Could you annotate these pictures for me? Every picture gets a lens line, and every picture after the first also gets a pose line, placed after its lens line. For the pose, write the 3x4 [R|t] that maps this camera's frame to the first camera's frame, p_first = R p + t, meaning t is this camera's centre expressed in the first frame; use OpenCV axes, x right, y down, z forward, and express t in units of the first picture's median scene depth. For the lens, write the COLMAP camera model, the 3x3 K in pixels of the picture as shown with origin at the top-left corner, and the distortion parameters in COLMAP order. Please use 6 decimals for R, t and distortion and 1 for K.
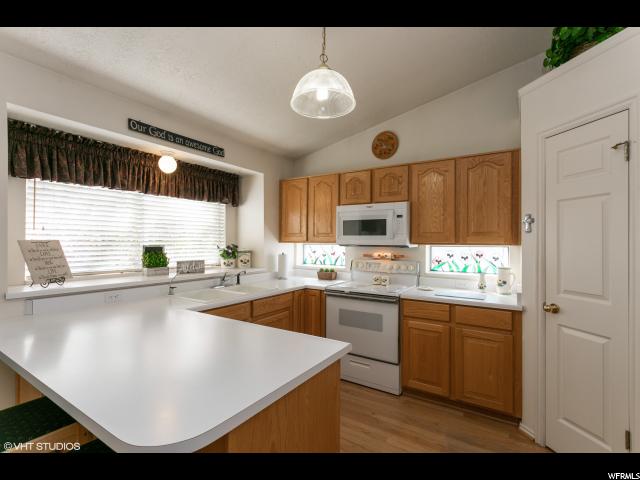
lens RADIAL K [[302.7, 0, 318.0], [0, 302.7, 239.9], [0, 0, 1]] dist [-0.000645, 0.003379]
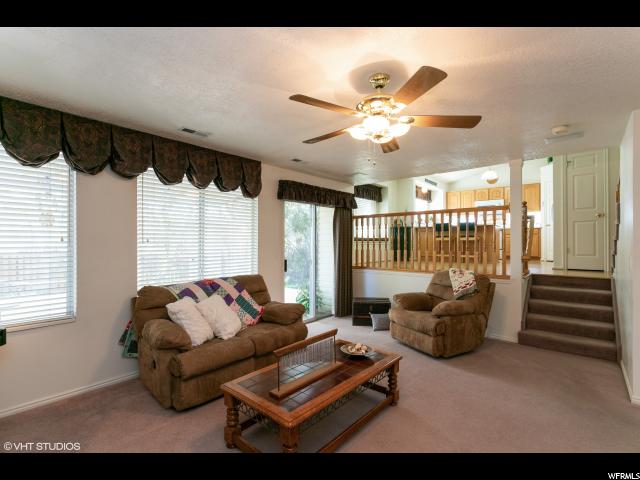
lens RADIAL K [[302.7, 0, 317.4], [0, 302.7, 241.9], [0, 0, 1]] dist [-0.000645, 0.003379]
pose [[0.989034, -0.005202, -0.147595, -1.081877], [0.005149, 0.999986, -0.000741, 0.288065], [0.147597, -0.000027, 0.989048, -2.237400]]
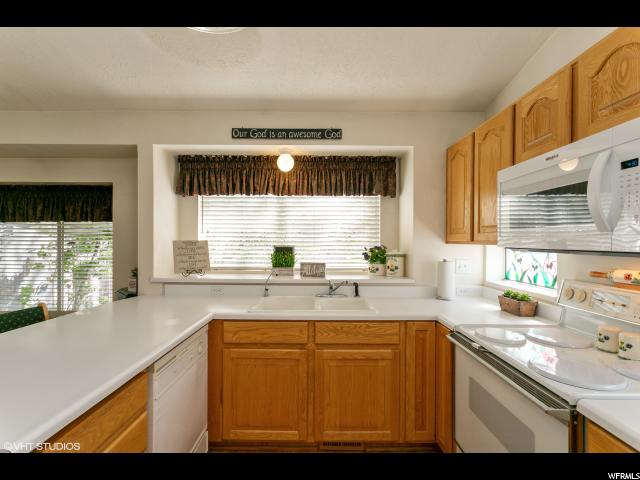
lens RADIAL K [[302.7, 0, 319.1], [0, 302.7, 240.2], [0, 0, 1]] dist [-0.000645, 0.003379]
pose [[0.545725, -0.006878, -0.837936, 0.352367], [0.002565, 0.999975, -0.006537, 0.006795], [0.837960, 0.001418, 0.545729, 0.518988]]
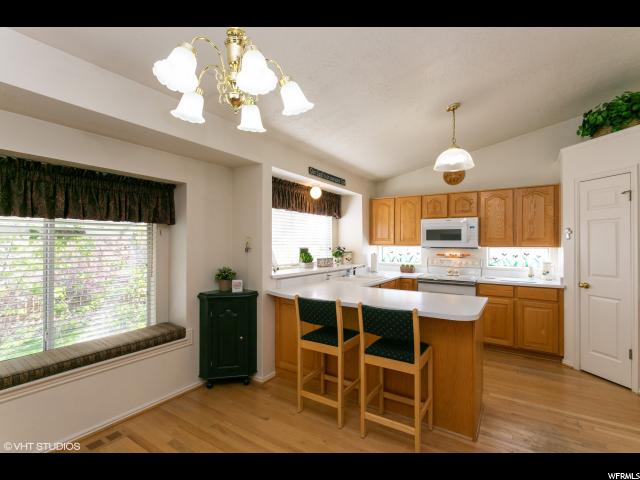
lens RADIAL K [[302.7, 0, 318.1], [0, 302.7, 240.7], [0, 0, 1]] dist [-0.000645, 0.003379]
pose [[0.999915, -0.000779, -0.013010, -0.434543], [0.000748, 0.999997, -0.002412, -0.010844], [0.013012, 0.002402, 0.999912, -0.443402]]
